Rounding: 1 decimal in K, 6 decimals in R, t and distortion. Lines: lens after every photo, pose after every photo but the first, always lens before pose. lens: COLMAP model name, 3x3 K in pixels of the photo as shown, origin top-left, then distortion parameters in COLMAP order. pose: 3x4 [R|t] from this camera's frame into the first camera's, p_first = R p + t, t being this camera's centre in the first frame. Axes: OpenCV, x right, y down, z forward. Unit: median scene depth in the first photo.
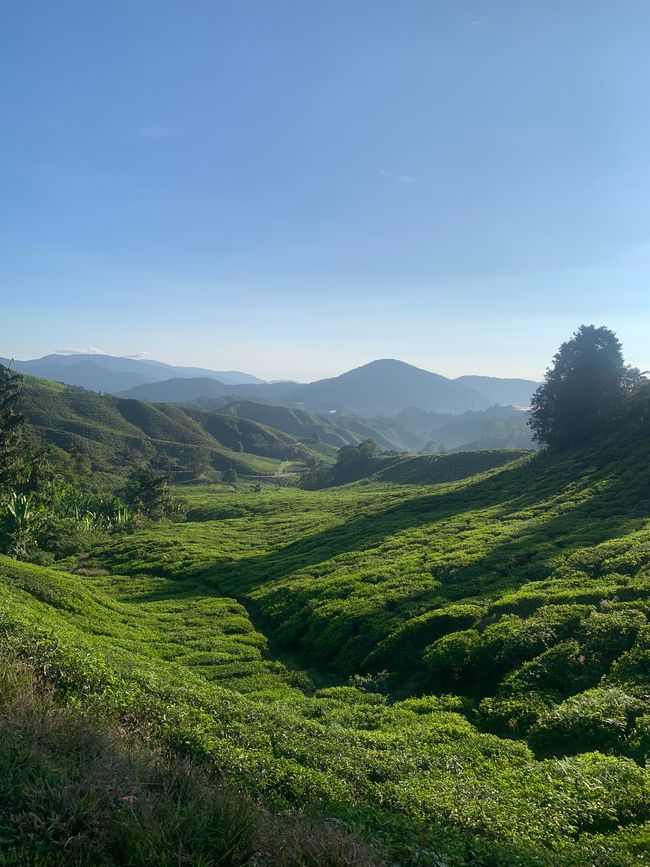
lens RADIAL K [[683.0, 0, 325.0], [0, 683.0, 433.5], [0, 0, 1]] dist [0.016225, -0.007642]
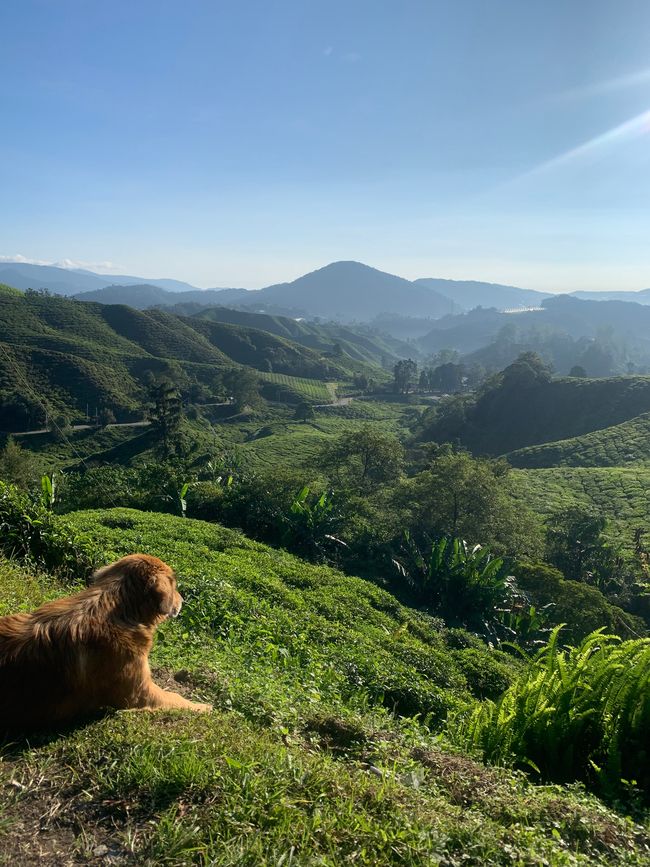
lens RADIAL K [[652.4, 0, 275.4], [0, 652.4, 433.5], [0, 0, 1]] dist [0.005212, -0.001040]
pose [[0.997637, -0.031308, 0.061164, -0.147532], [0.022612, 0.990171, 0.138023, -0.004907], [-0.064884, -0.136314, 0.988539, 0.244033]]
